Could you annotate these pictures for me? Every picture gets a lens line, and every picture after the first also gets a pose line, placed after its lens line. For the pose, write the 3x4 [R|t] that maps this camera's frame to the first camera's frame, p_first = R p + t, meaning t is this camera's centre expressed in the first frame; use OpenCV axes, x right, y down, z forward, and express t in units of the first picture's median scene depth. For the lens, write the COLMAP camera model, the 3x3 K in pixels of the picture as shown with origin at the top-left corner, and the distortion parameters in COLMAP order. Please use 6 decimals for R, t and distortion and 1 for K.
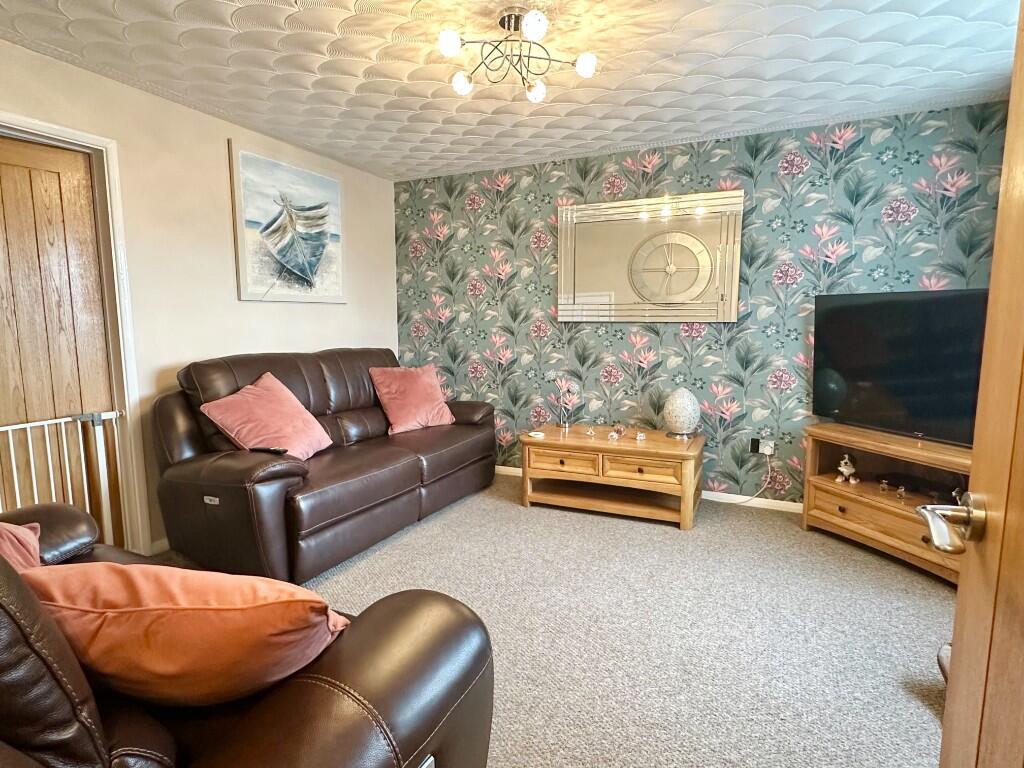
lens RADIAL K [[534.6, 0, 512.8], [0, 534.6, 383.3], [0, 0, 1]] dist [0.004598, -0.000920]
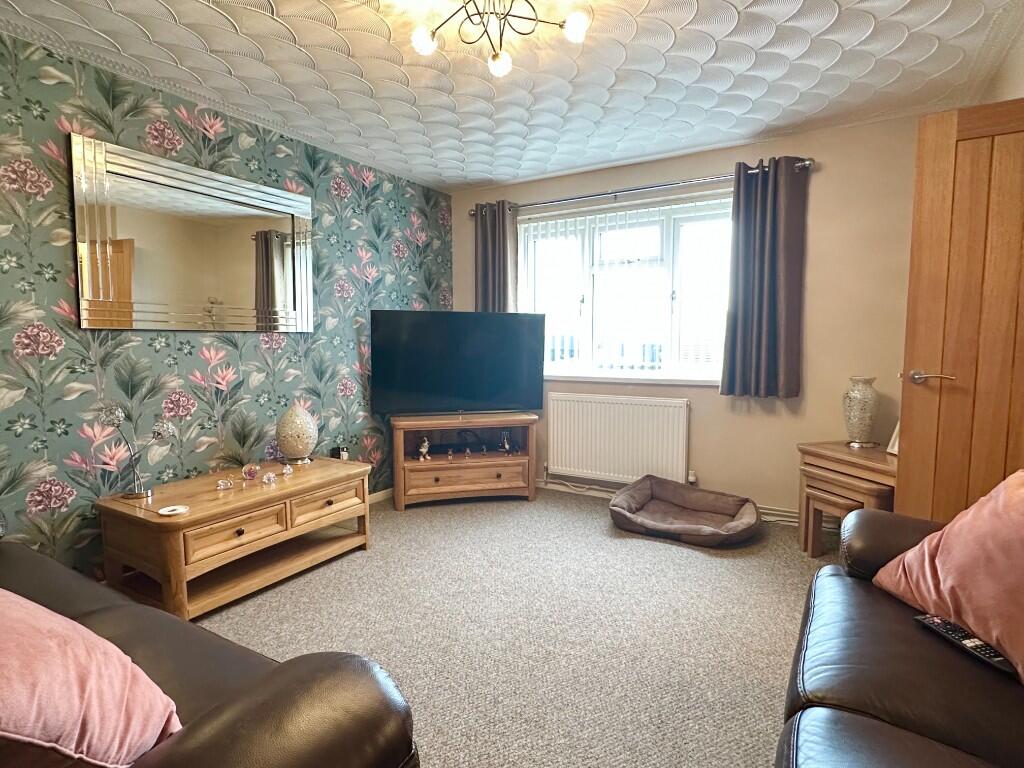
lens RADIAL K [[534.6, 0, 512.8], [0, 534.6, 383.7], [0, 0, 1]] dist [0.004598, -0.000920]
pose [[0.133902, -0.079945, 0.987765, -0.500450], [0.117240, 0.991019, 0.064315, -0.042185], [-0.984035, 0.107194, 0.142072, 0.515683]]
